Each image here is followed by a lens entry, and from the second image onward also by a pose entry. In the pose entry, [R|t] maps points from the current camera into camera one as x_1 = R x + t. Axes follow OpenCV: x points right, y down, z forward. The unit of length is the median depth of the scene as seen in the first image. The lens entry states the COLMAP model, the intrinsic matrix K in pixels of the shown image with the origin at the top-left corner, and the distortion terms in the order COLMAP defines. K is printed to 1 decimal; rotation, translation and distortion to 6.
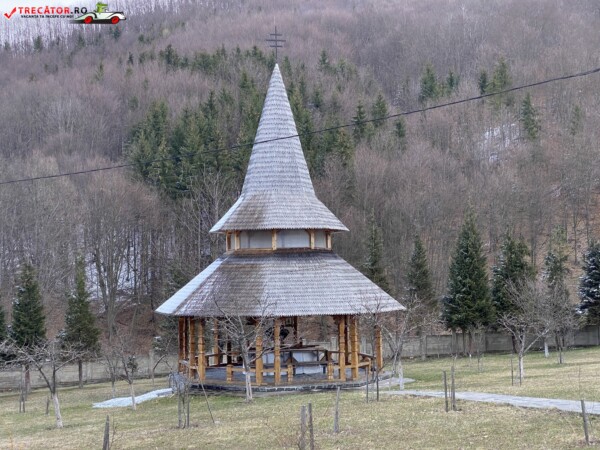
lens RADIAL K [[832.9, 0, 332.6], [0, 832.9, 224.1], [0, 0, 1]] dist [0.185265, -0.537970]
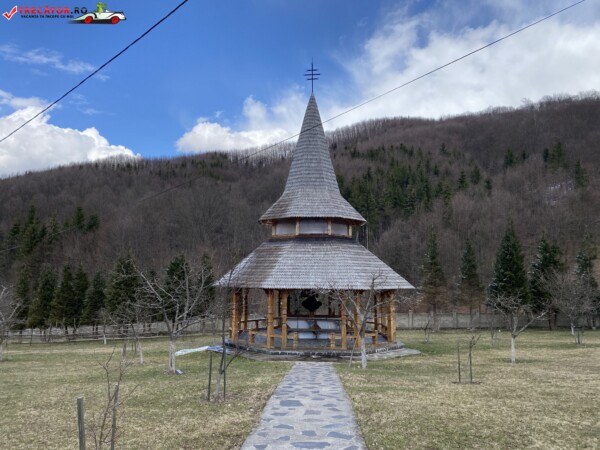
lens RADIAL K [[458.9, 0, 299.9], [0, 458.9, 213.9], [0, 0, 1]] dist [0.020192, -0.002237]
pose [[0.947777, -0.021014, -0.318241, 0.082817], [-0.001018, 0.997623, -0.068908, 0.025433], [0.318932, 0.065633, 0.945502, 0.202731]]
